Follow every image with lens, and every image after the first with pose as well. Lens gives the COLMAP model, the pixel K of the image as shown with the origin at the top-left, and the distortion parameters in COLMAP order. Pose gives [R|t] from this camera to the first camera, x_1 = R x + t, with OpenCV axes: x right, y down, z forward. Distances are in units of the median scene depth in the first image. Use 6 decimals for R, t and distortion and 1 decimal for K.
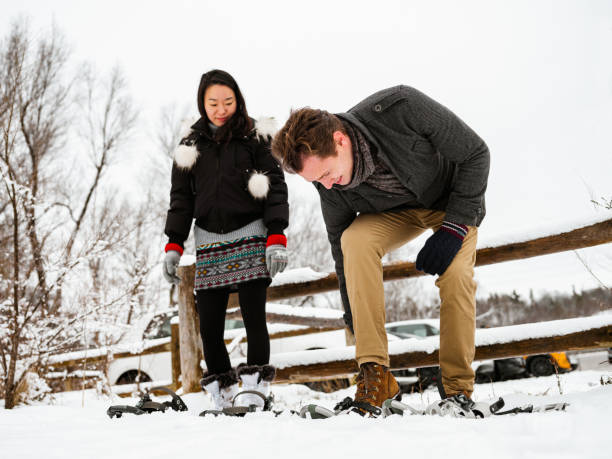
lens RADIAL K [[651.1, 0, 316.4], [0, 651.1, 233.2], [0, 0, 1]] dist [0.042441, 0.000000]
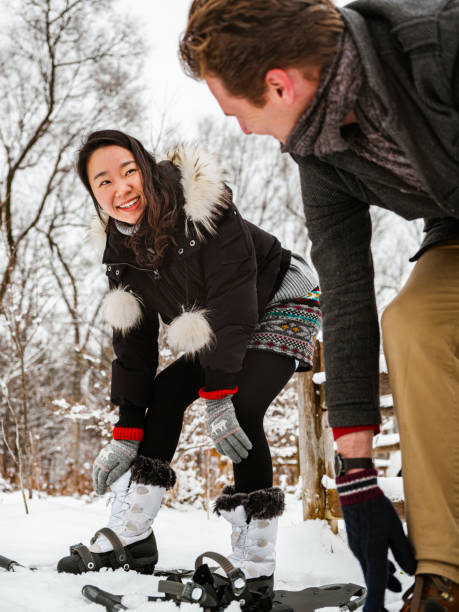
lens RADIAL K [[651.1, 0, 233.4], [0, 651.1, 300.3], [0, 0, 1]] dist [0.042441, 0.000000]
pose [[0.781377, -0.083858, -0.618399, 0.199362], [0.071287, 0.996438, -0.045047, 0.026220], [0.619974, -0.008885, 0.784572, 0.359634]]
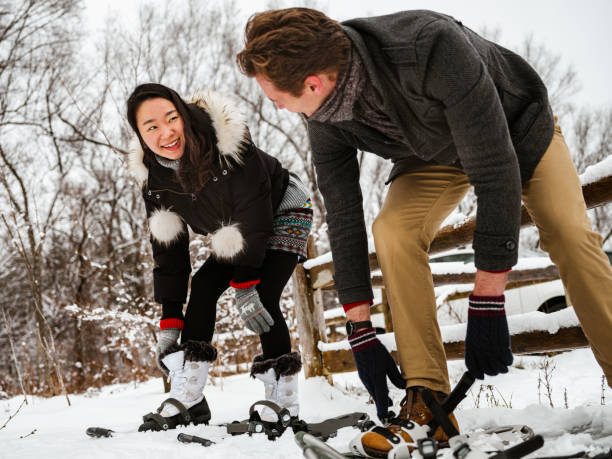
lens RADIAL K [[651.1, 0, 311.3], [0, 651.1, 231.7], [0, 0, 1]] dist [0.042441, 0.000000]
pose [[0.878741, -0.109302, -0.464616, 0.231572], [0.150268, 0.987280, 0.051947, 0.000315], [0.453028, -0.115465, 0.883987, 0.222268]]
